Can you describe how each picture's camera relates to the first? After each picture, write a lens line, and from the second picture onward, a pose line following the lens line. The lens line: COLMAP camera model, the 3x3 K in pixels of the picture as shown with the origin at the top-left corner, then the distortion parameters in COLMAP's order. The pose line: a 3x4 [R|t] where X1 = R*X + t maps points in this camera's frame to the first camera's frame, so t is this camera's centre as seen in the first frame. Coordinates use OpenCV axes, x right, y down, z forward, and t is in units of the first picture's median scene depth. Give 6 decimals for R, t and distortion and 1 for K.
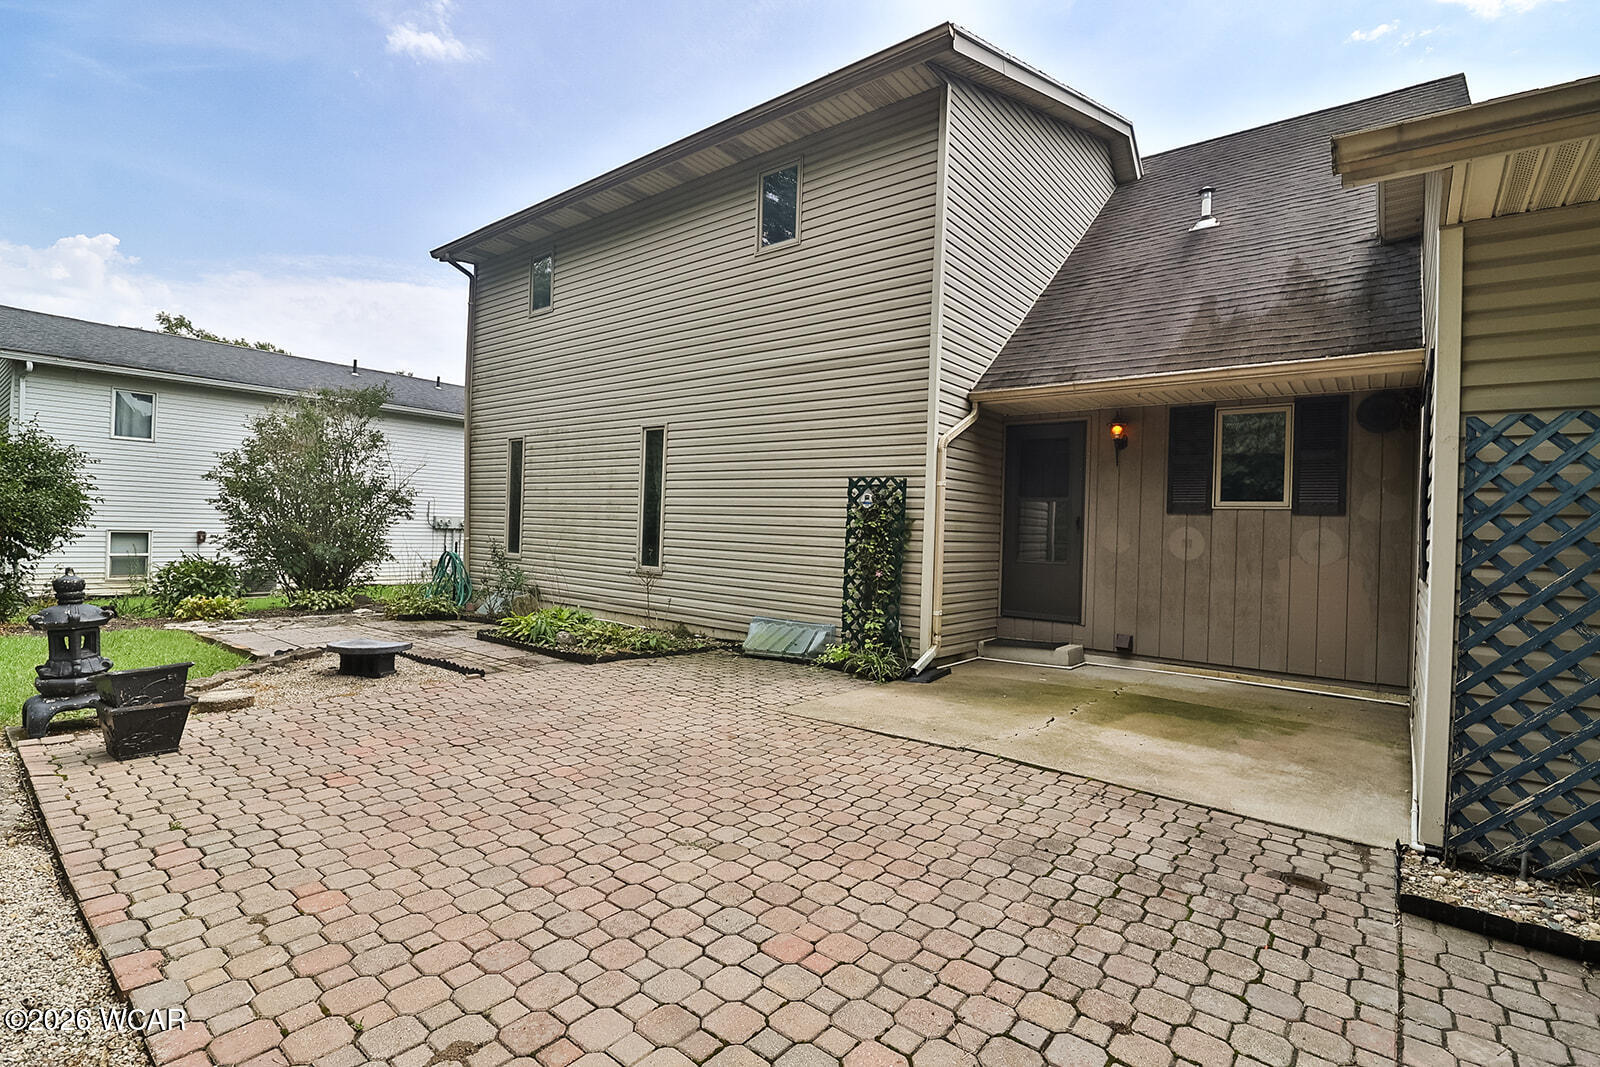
lens RADIAL K [[740.9, 0, 797.1], [0, 740.9, 527.7], [0, 0, 1]] dist [-0.000531, -0.011068]
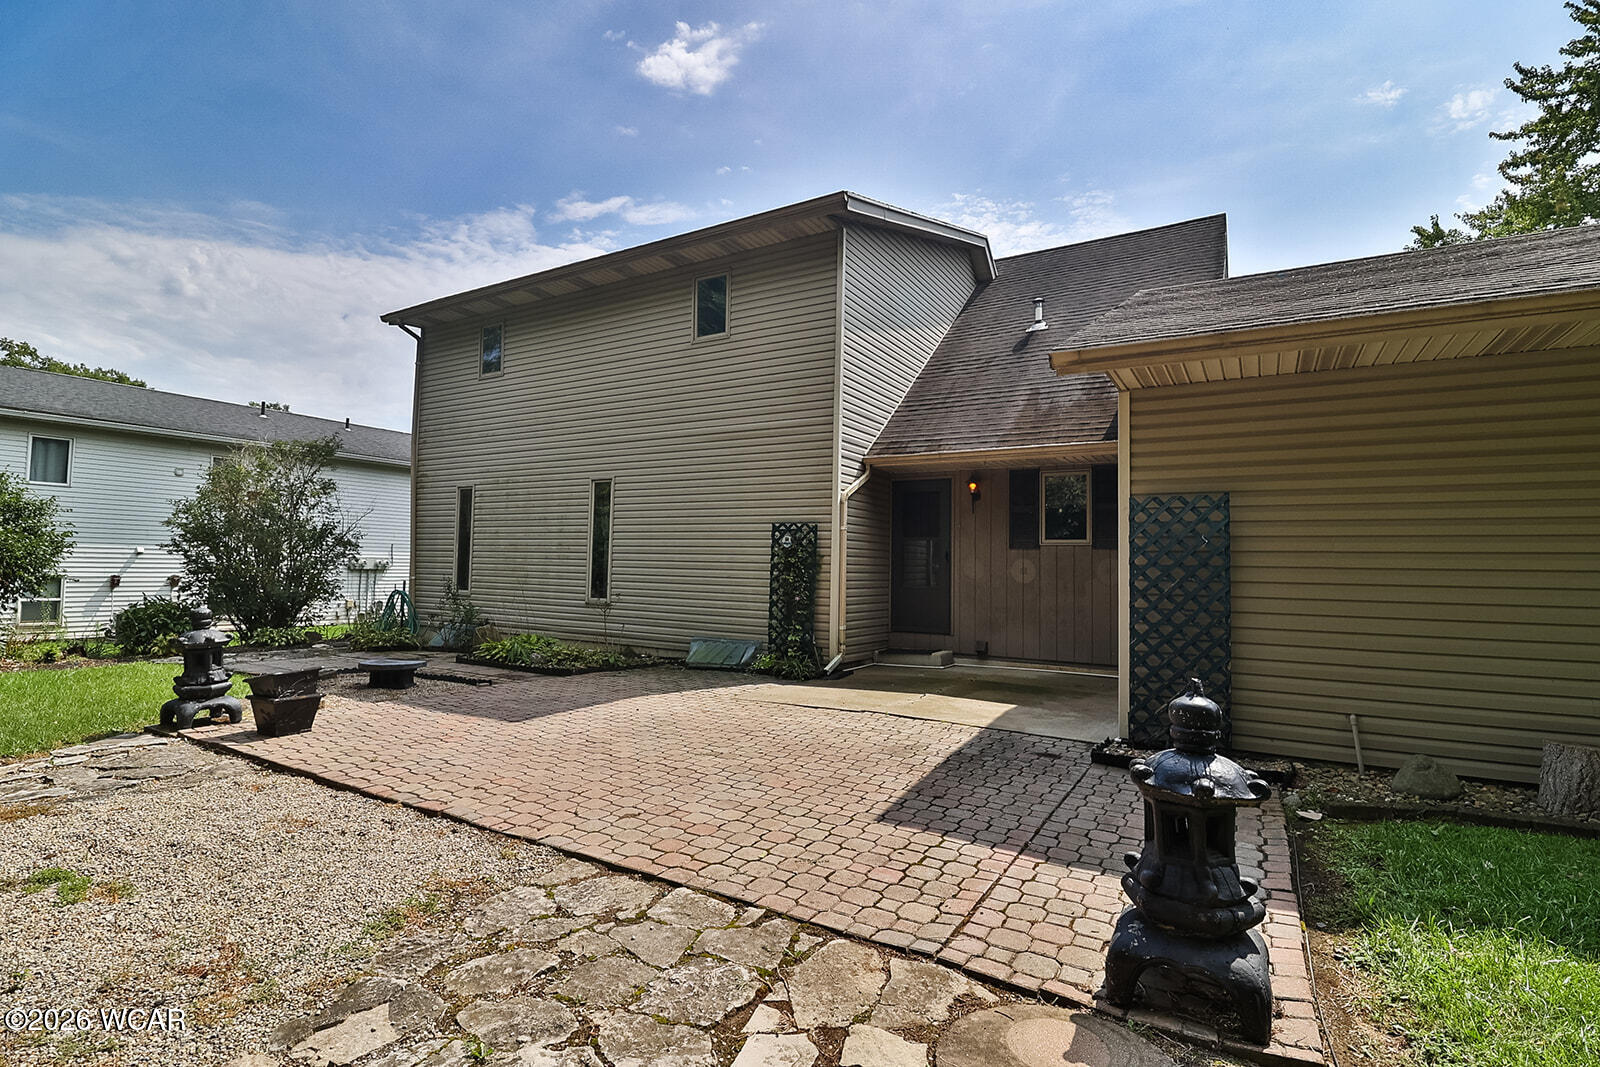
lens RADIAL K [[756.5, 0, 794.2], [0, 756.5, 526.8], [0, 0, 1]] dist [-0.002345, -0.000170]
pose [[0.991054, -0.008025, 0.133217, -0.066377], [0.014302, 0.998828, -0.046230, -0.001333], [-0.132690, 0.047721, 0.990008, -0.295347]]
